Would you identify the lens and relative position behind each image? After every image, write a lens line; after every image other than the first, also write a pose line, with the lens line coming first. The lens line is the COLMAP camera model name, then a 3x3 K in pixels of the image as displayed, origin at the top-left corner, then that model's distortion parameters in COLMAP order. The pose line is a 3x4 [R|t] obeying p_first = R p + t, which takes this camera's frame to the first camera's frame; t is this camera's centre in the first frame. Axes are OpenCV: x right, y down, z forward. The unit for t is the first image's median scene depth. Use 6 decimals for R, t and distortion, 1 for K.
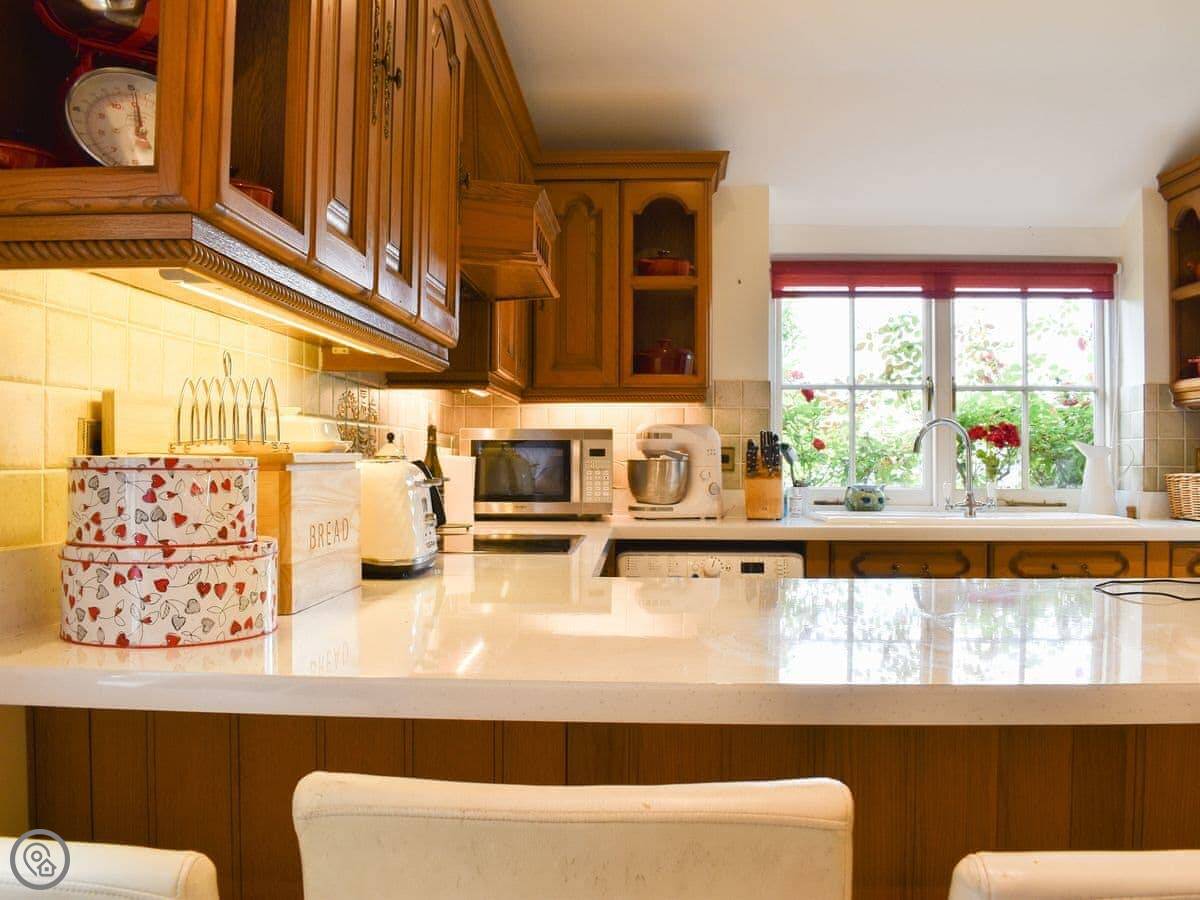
lens RADIAL K [[1055.4, 0, 596.6], [0, 1055.4, 448.2], [0, 0, 1]] dist [-0.096502, 0.017578]
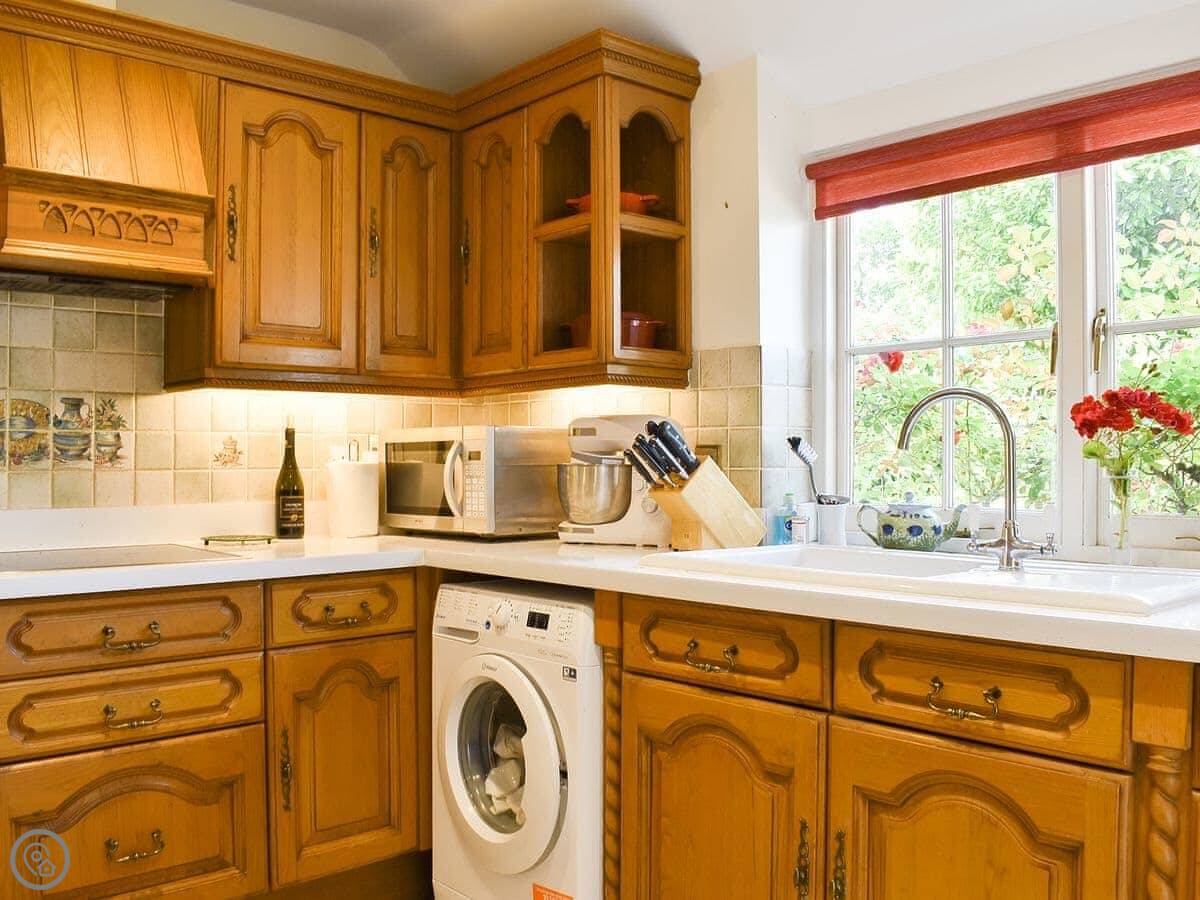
lens RADIAL K [[1055.4, 0, 608.2], [0, 1055.4, 458.2], [0, 0, 1]] dist [-0.096502, 0.017578]
pose [[0.703473, -0.009132, -0.710663, 0.615970], [0.012734, 0.999919, -0.000243, 0.007010], [0.710608, -0.008879, 0.703532, 0.497949]]
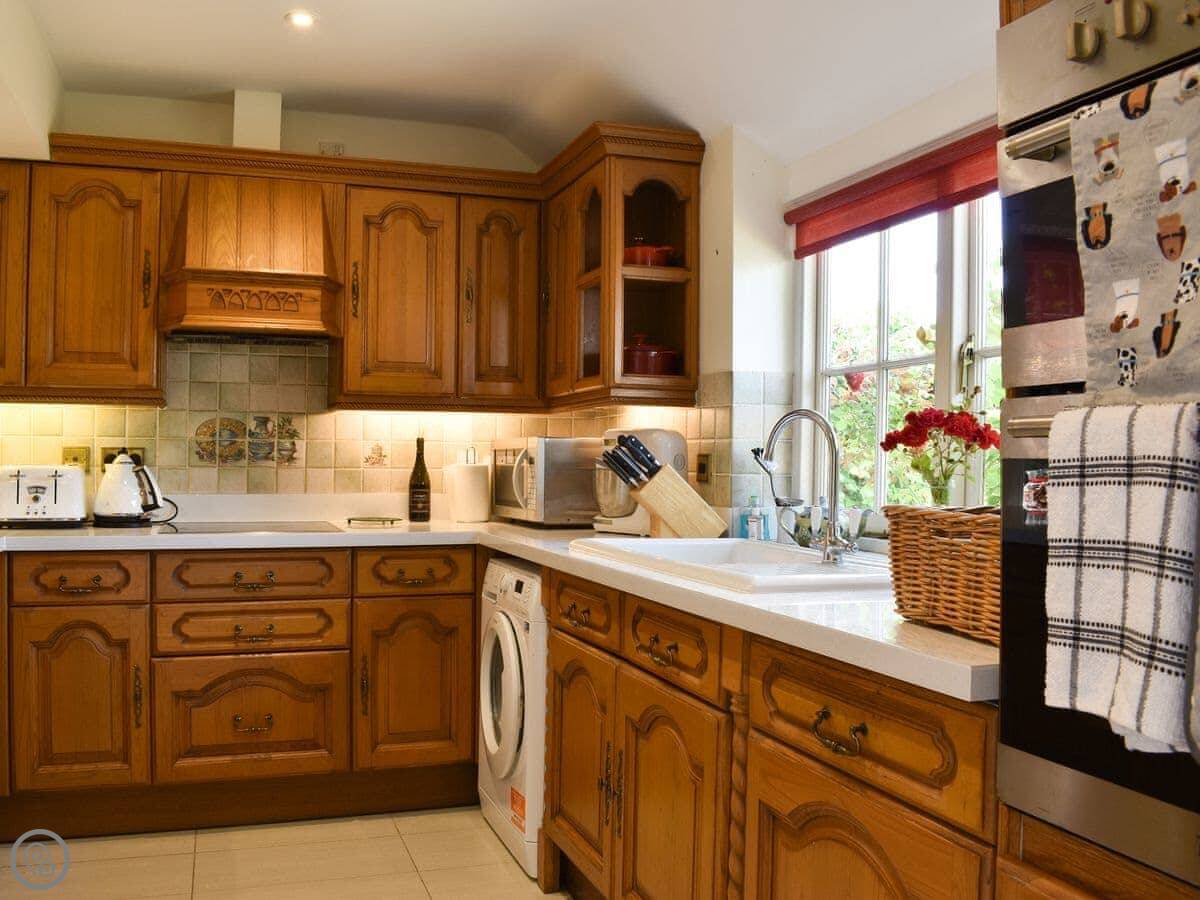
lens RADIAL K [[1055.4, 0, 573.2], [0, 1055.4, 460.9], [0, 0, 1]] dist [-0.096502, 0.017578]
pose [[0.363266, -0.001185, -0.931685, 0.929593], [0.000008, 0.999999, -0.001269, 0.005328], [0.931685, 0.000454, 0.363266, 0.648950]]
